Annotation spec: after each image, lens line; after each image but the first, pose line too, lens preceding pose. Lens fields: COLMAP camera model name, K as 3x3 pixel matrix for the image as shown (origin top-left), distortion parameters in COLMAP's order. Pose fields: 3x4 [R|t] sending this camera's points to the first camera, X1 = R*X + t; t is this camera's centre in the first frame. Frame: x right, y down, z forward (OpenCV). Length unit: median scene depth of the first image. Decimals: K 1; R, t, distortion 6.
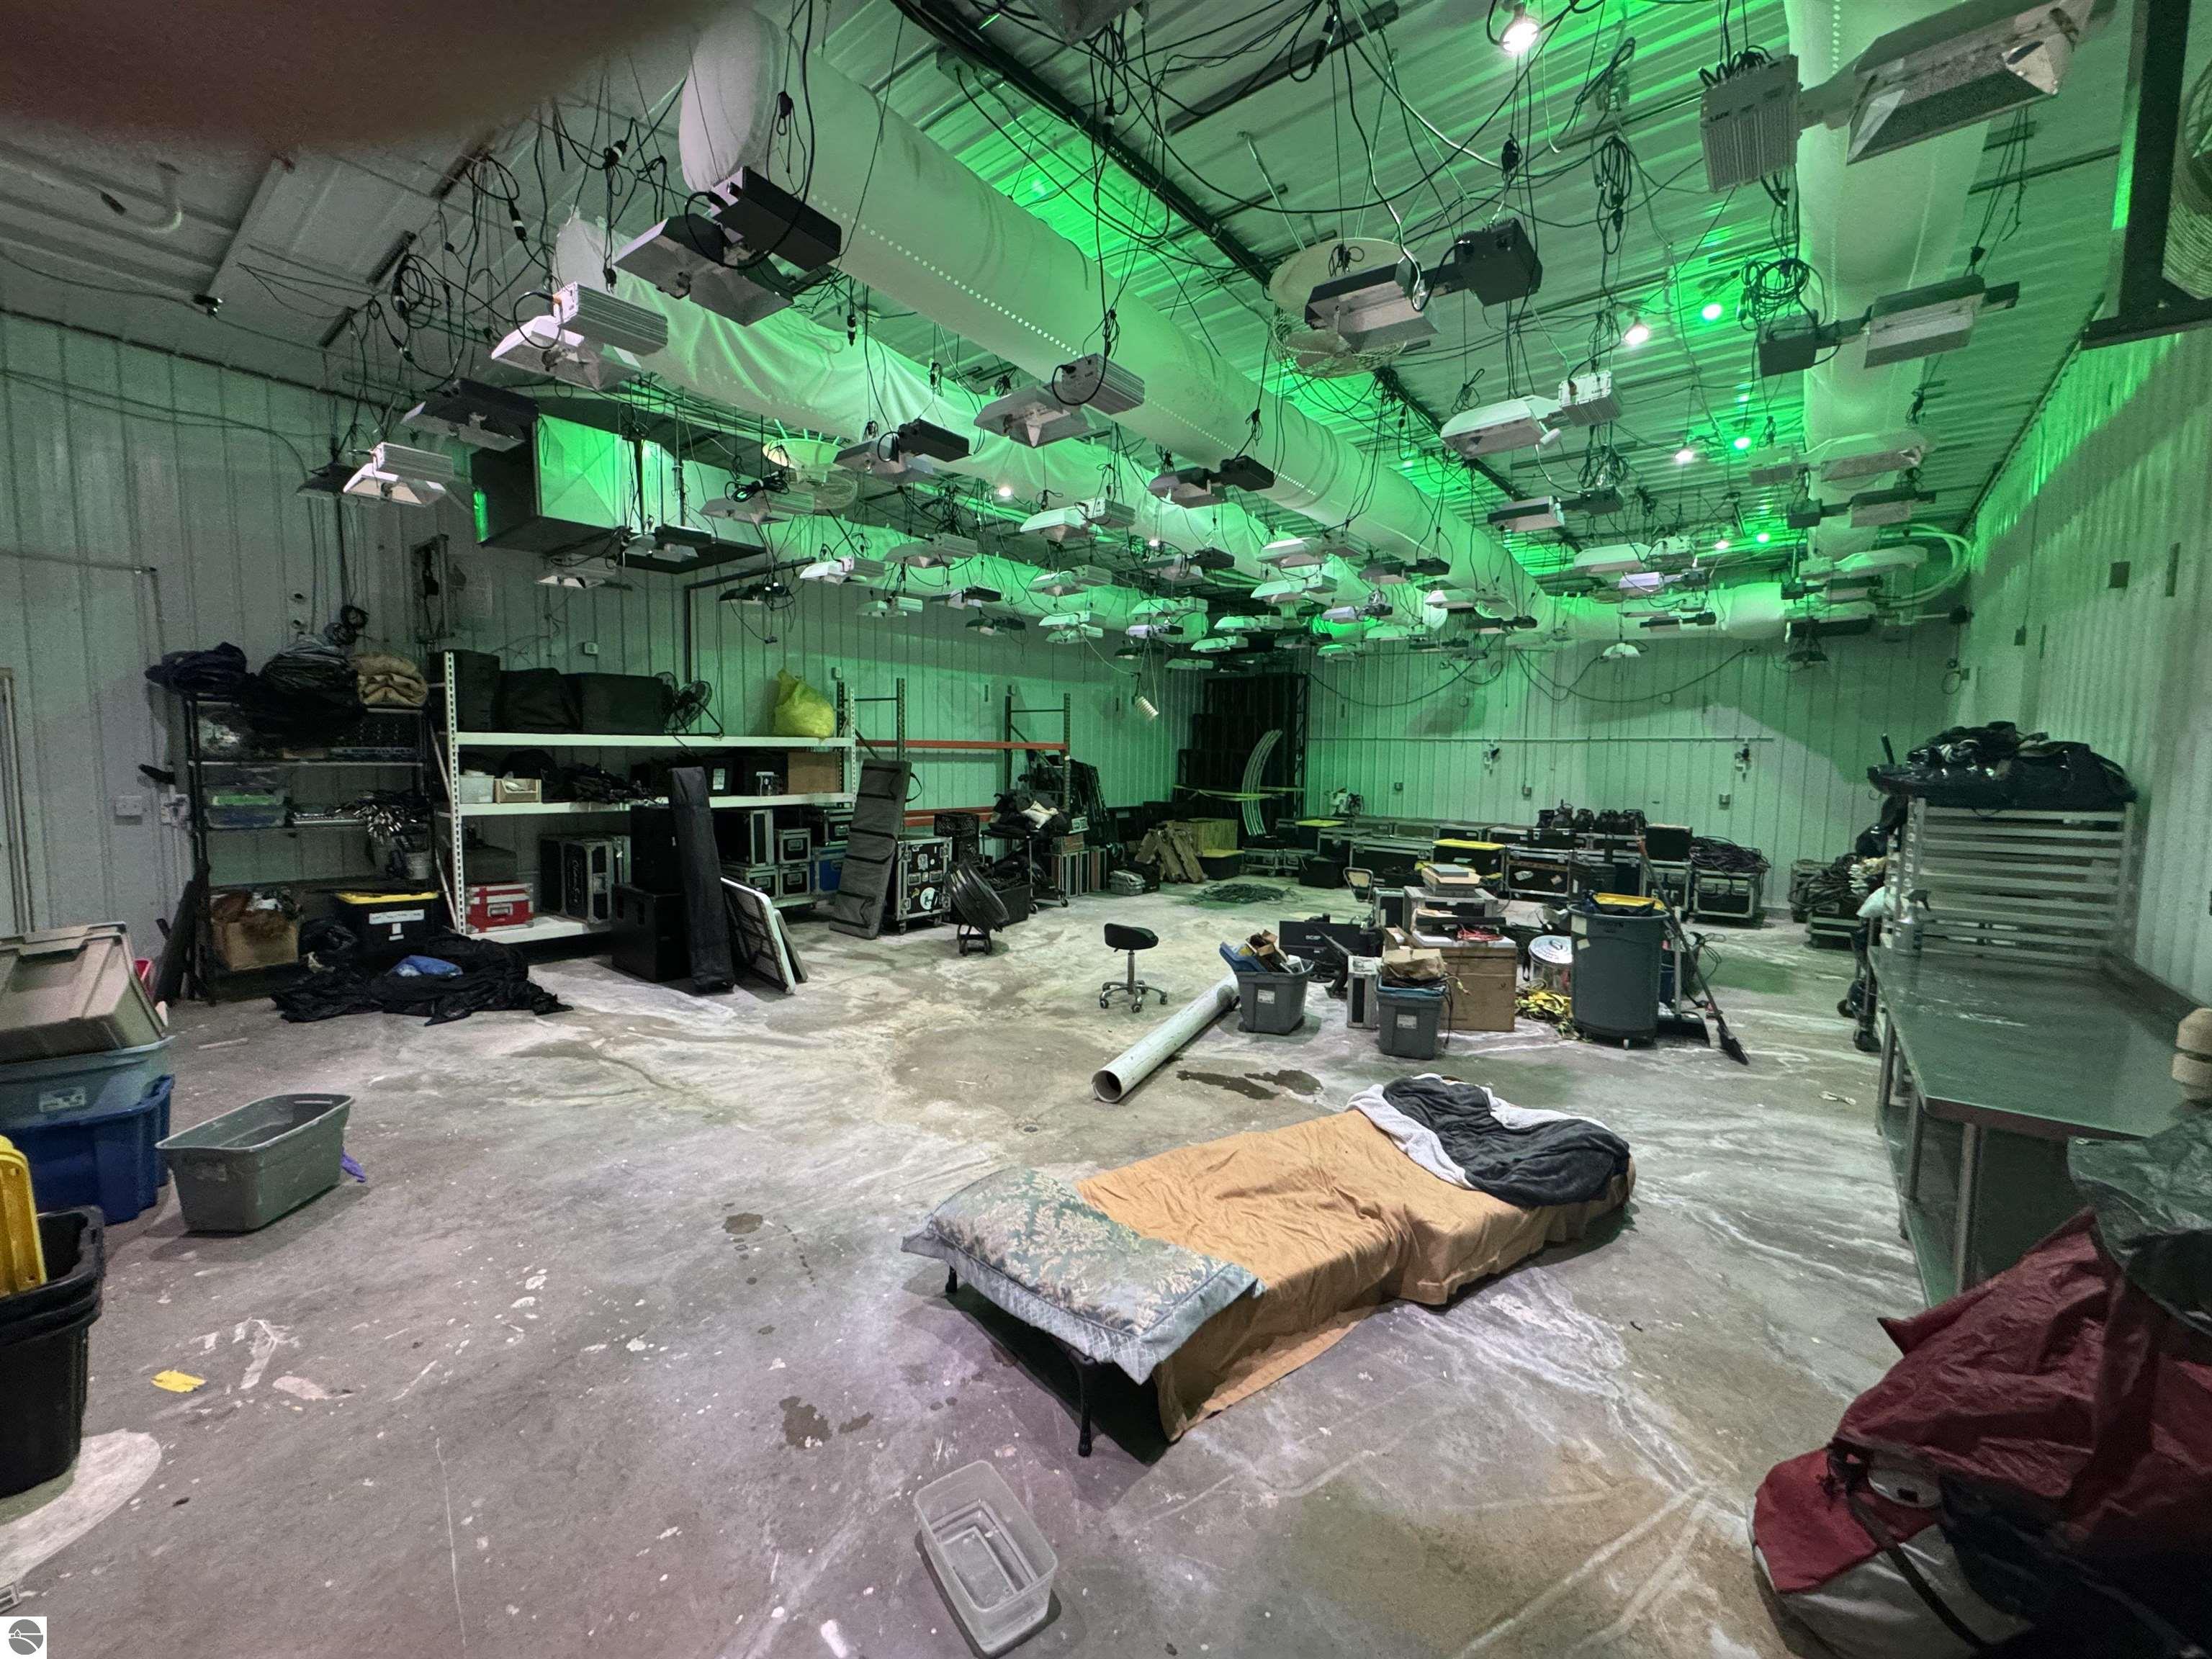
lens RADIAL K [[881.7, 0, 1104.7], [0, 881.7, 831.0], [0, 0, 1]] dist [-0.000999, 0.000250]
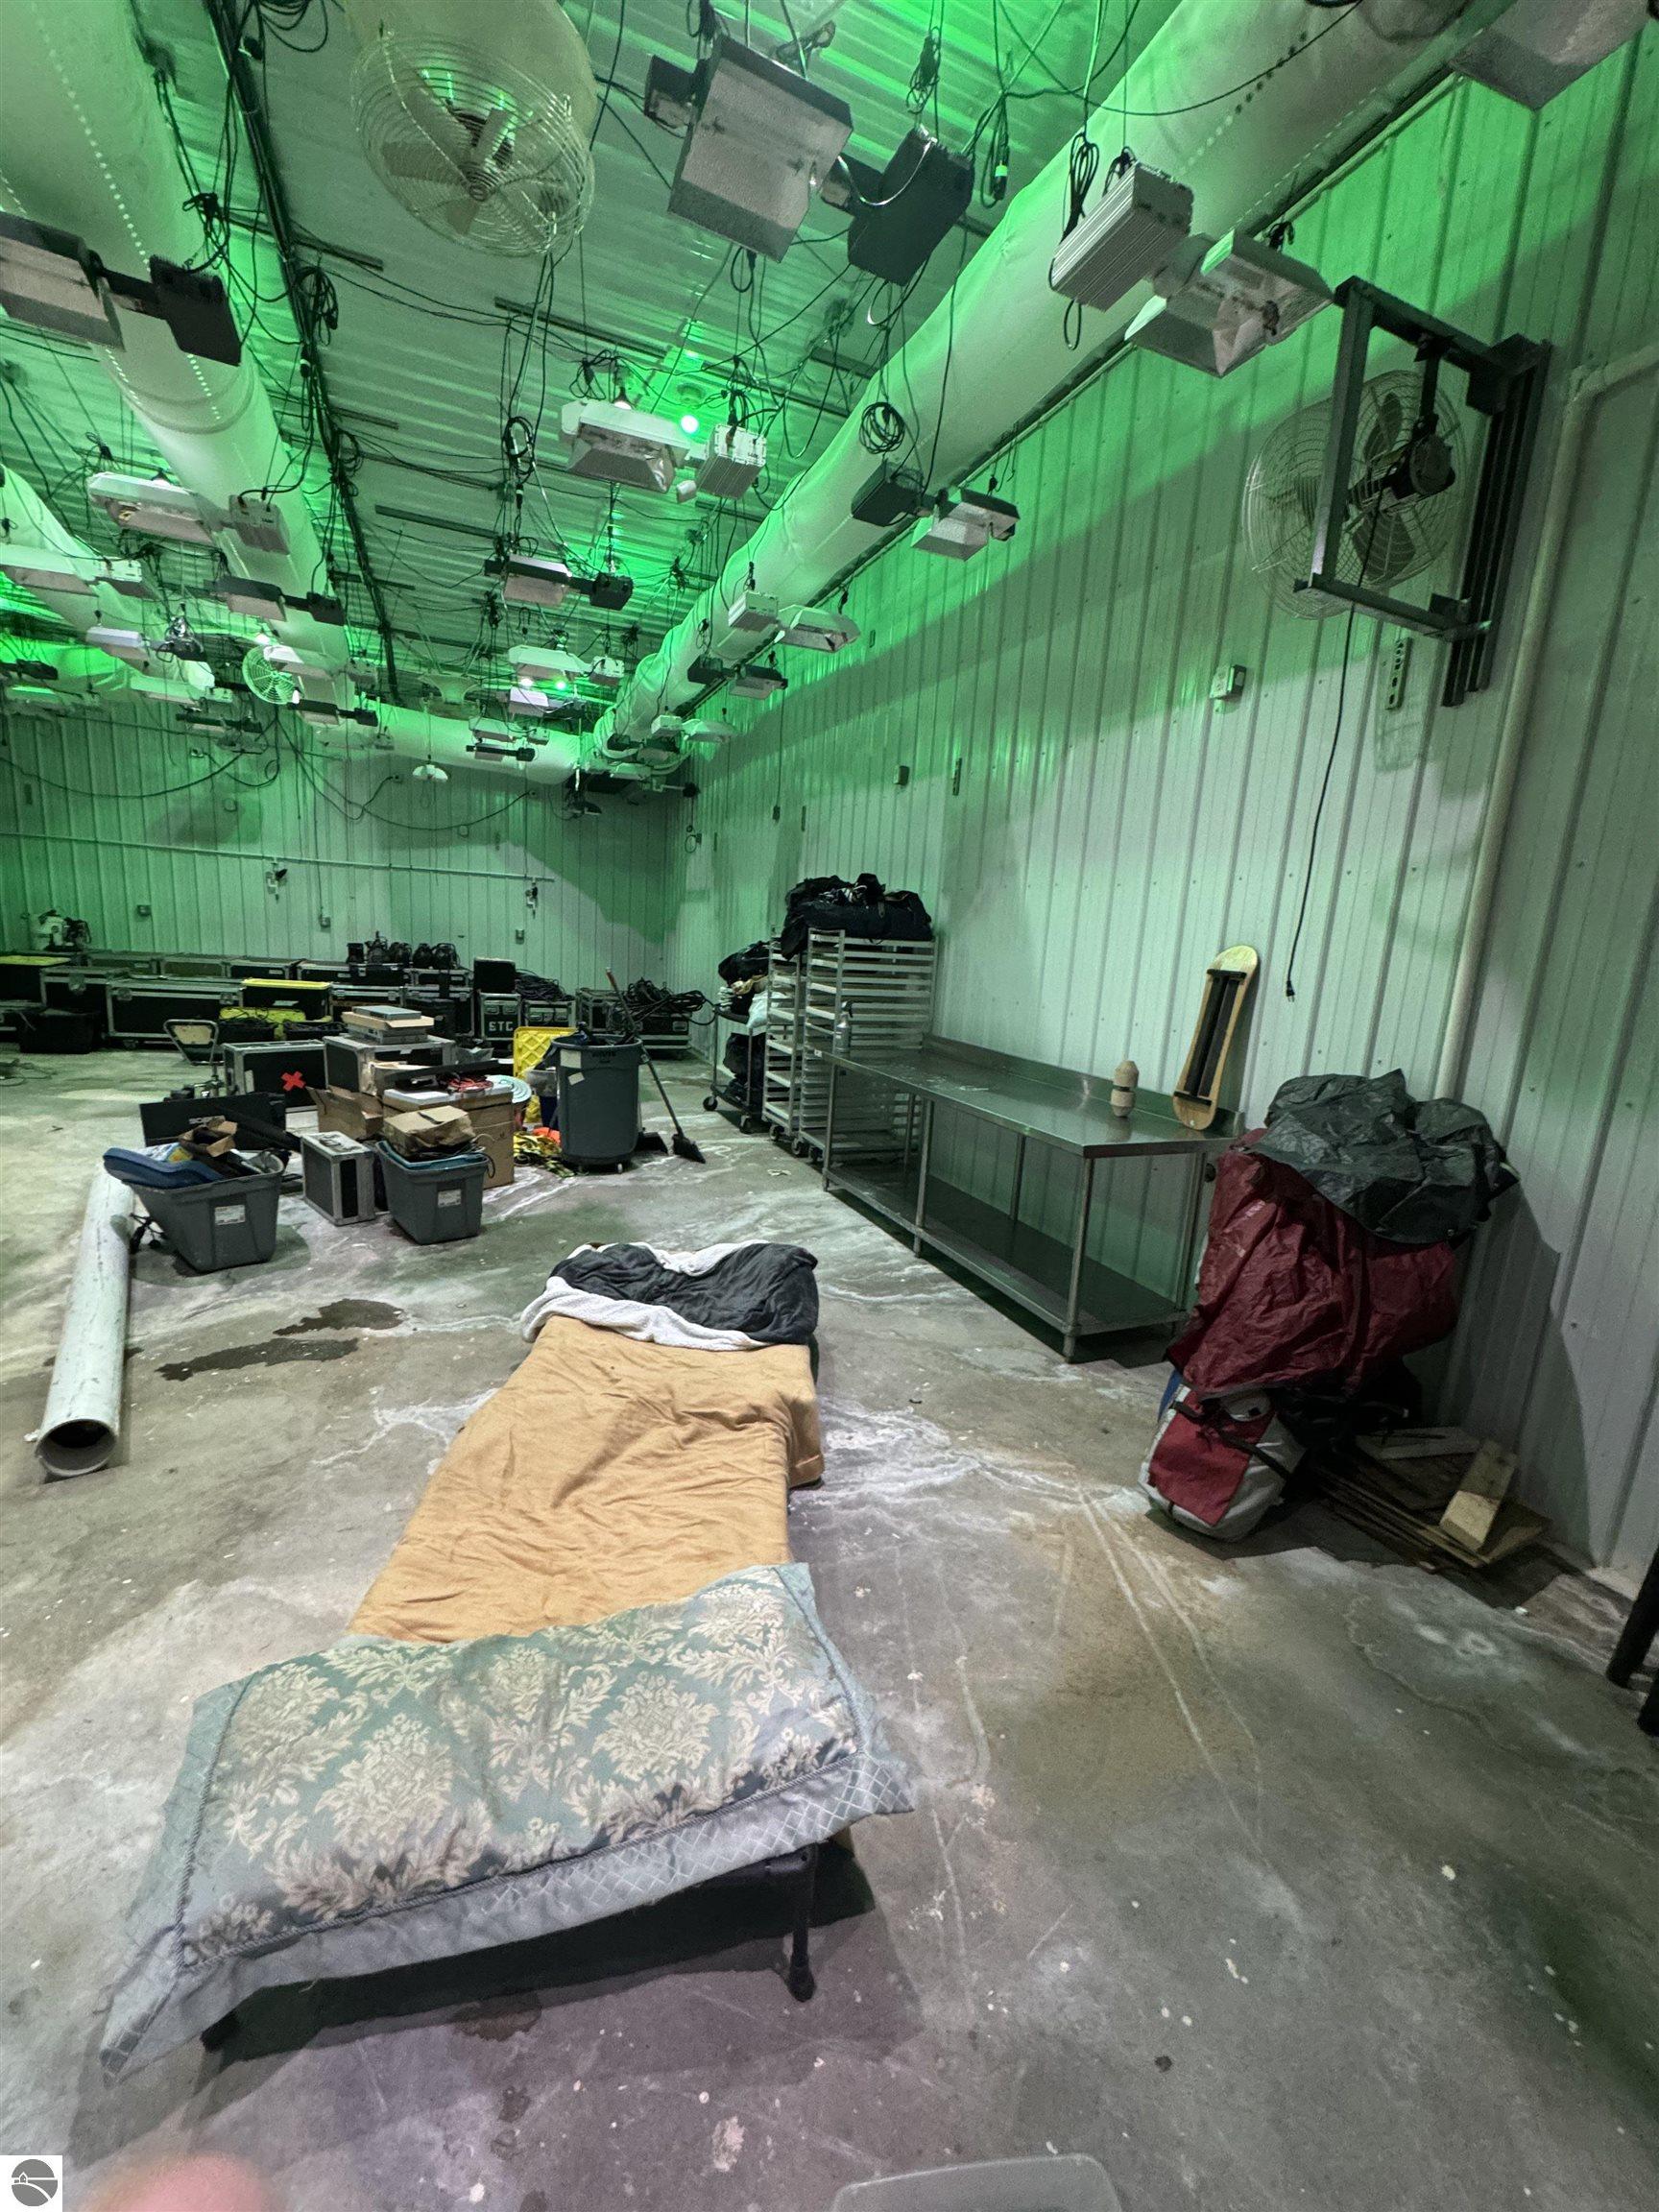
lens RADIAL K [[881.7, 0, 832.8], [0, 881.7, 1105.6], [0, 0, 1]] dist [-0.000999, 0.000250]
pose [[0.468045, -0.151414, 0.870636, -0.186366], [0.017525, 0.986609, 0.162161, 0.005208], [-0.883531, -0.060640, 0.464431, 0.309482]]
